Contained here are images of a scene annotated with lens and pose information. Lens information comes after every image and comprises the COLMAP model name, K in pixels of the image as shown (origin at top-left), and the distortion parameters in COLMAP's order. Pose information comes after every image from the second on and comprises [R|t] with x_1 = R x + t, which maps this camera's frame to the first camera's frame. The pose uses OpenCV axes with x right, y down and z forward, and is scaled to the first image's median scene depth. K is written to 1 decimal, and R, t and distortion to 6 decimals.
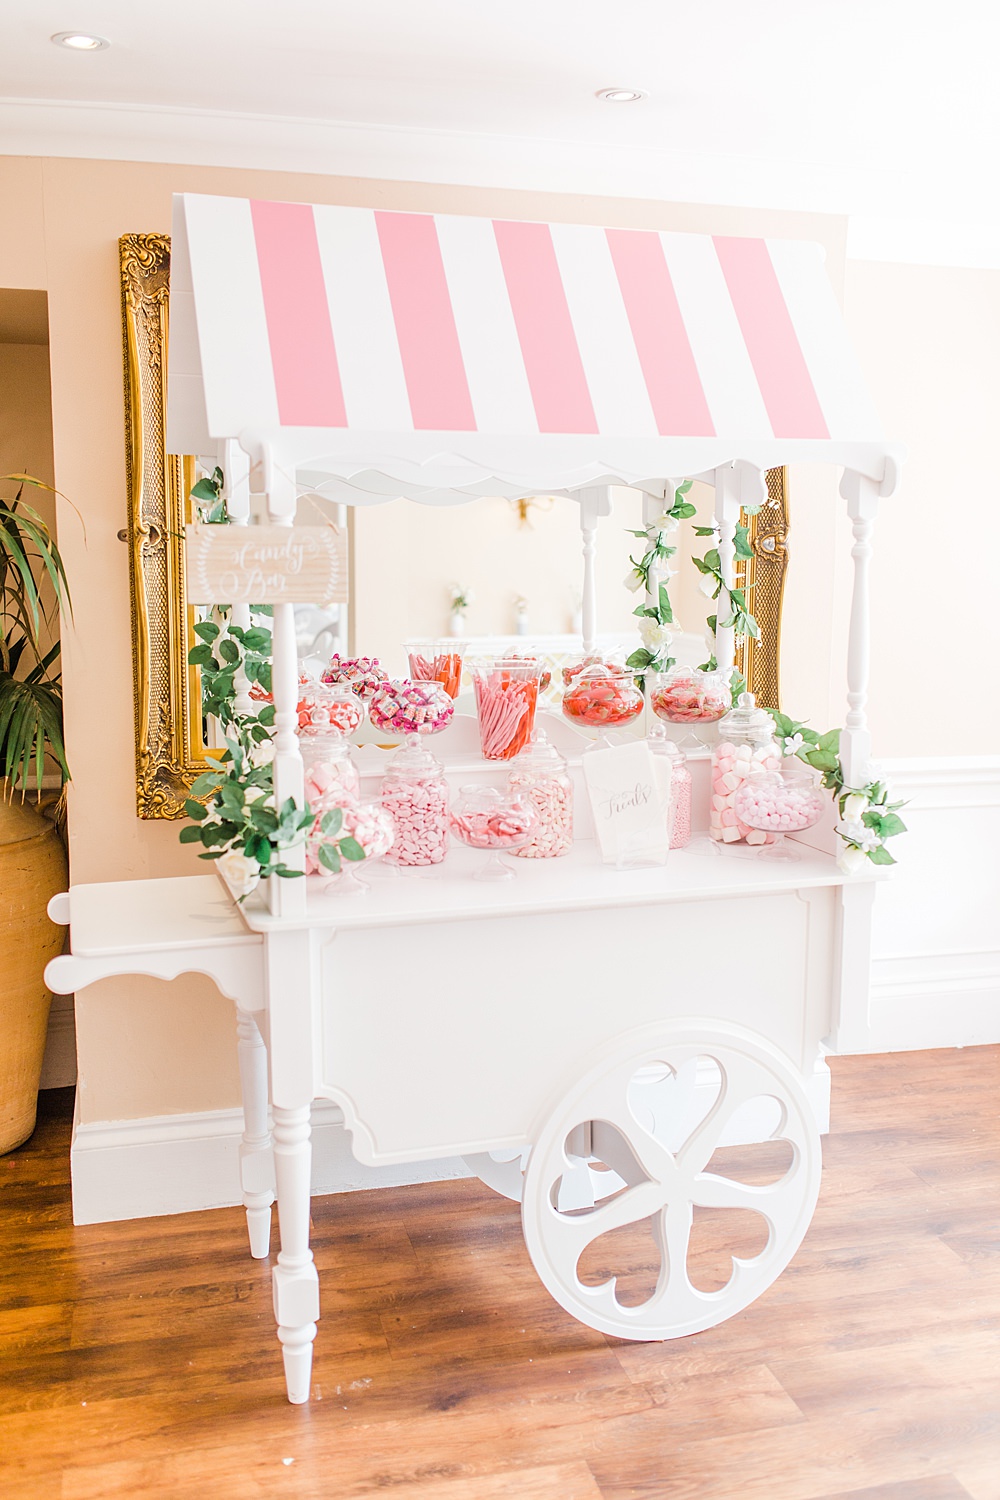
lens RADIAL K [[1503.8, 0, 500.0], [0, 1503.8, 750.0], [0, 0, 1]] dist [0.010182, 0.013192]
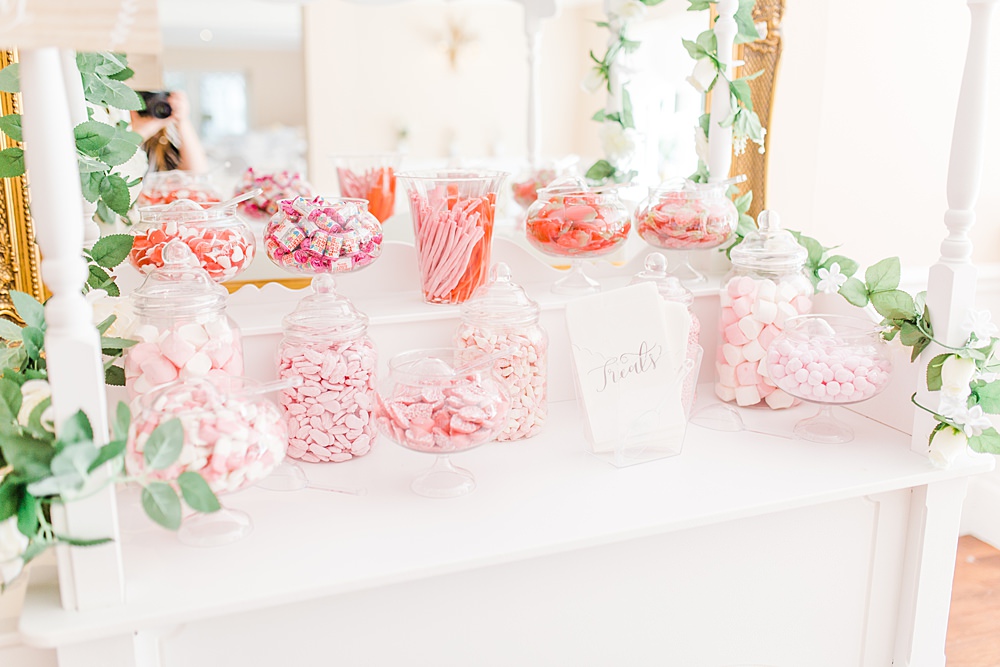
lens RADIAL K [[1002.5, 0, 500.0], [0, 1002.5, 333.5], [0, 0, 1]] dist [0.010182, 0.013192]
pose [[0.997902, -0.016757, 0.062537, -0.004888], [0.011099, 0.995903, 0.089742, -0.023748], [-0.063784, -0.088860, 0.994000, 0.512469]]
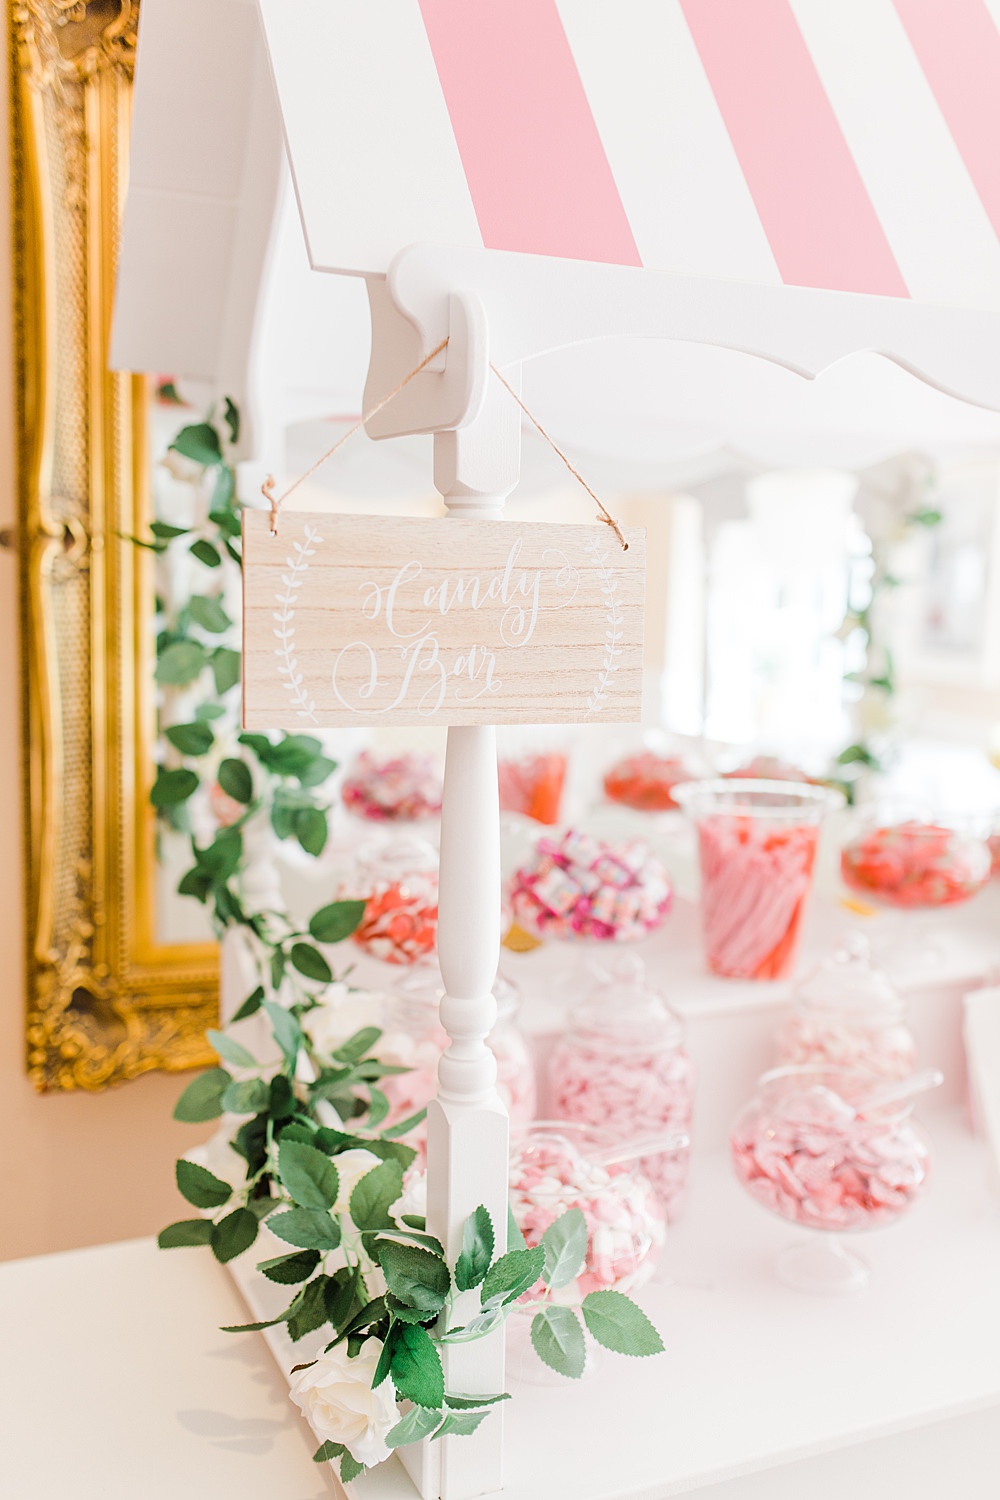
lens RADIAL K [[1503.8, 0, 500.0], [0, 1503.8, 750.0], [0, 0, 1]] dist [0.010182, 0.013192]
pose [[0.994535, 0.004187, 0.104317, -0.144489], [-0.003026, 0.999932, -0.011288, -0.069520], [-0.104357, 0.010911, 0.994480, 0.500555]]
